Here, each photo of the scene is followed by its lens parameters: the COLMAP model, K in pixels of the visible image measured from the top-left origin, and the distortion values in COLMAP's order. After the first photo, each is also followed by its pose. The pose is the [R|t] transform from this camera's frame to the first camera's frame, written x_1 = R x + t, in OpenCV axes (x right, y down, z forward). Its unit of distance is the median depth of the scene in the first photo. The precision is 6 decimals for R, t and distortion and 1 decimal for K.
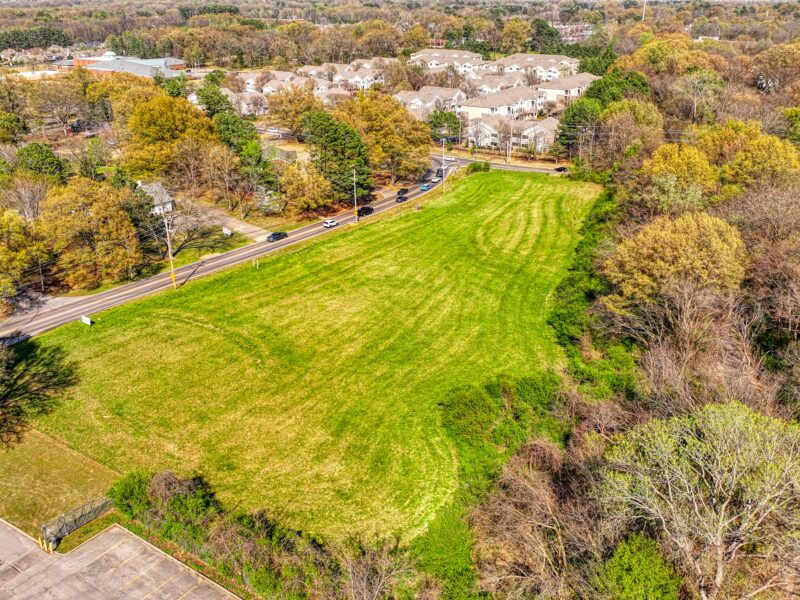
lens RADIAL K [[744.0, 0, 400.0], [0, 744.0, 300.0], [0, 0, 1]] dist [0.015350, -0.001034]
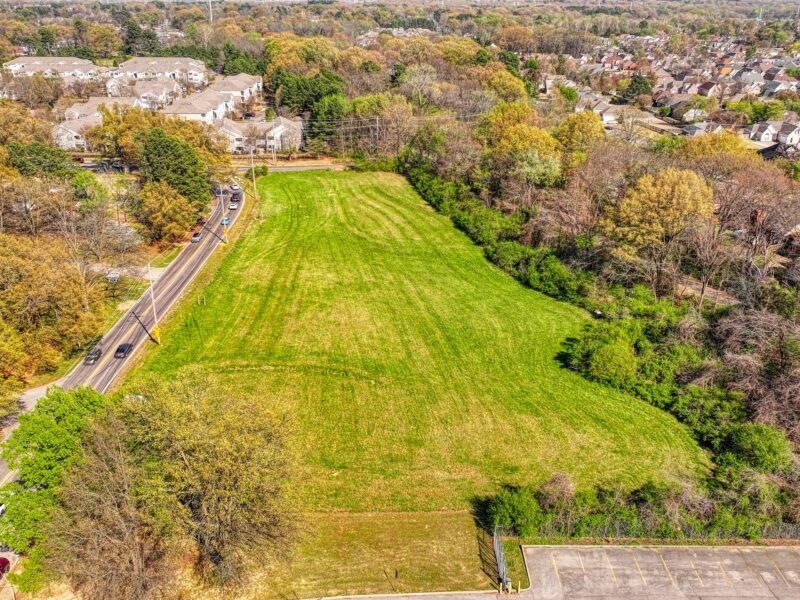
lens RADIAL K [[744.0, 0, 400.0], [0, 744.0, 300.0], [0, 0, 1]] dist [0.015350, -0.001034]
pose [[0.826172, -0.215412, 0.520613, -0.344594], [0.216295, 0.974485, 0.059965, -0.037911], [-0.520247, 0.063065, 0.851684, 0.087552]]
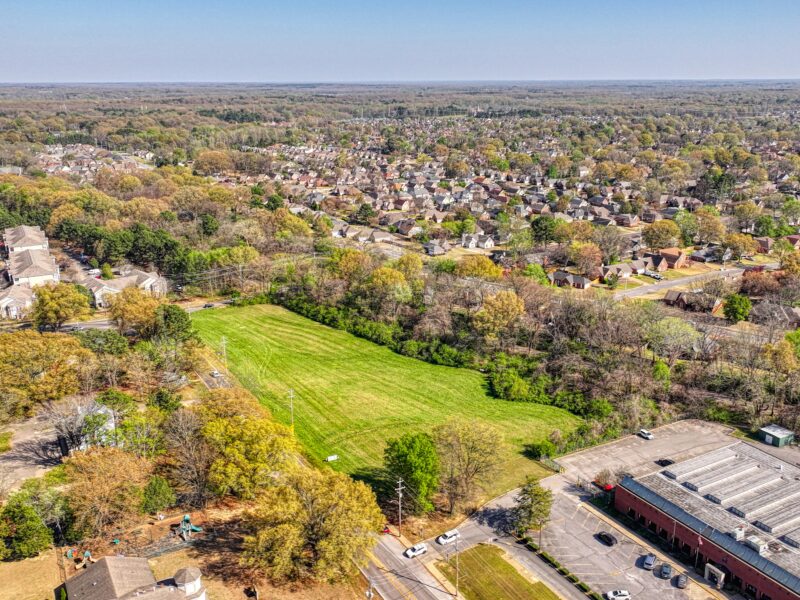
lens RADIAL K [[744.0, 0, 400.0], [0, 744.0, 300.0], [0, 0, 1]] dist [0.015350, -0.001034]
pose [[0.453670, -0.256633, 0.853418, -0.972771], [0.350005, 0.931999, 0.094203, -0.230263], [-0.819561, 0.255963, 0.512643, 0.001328]]
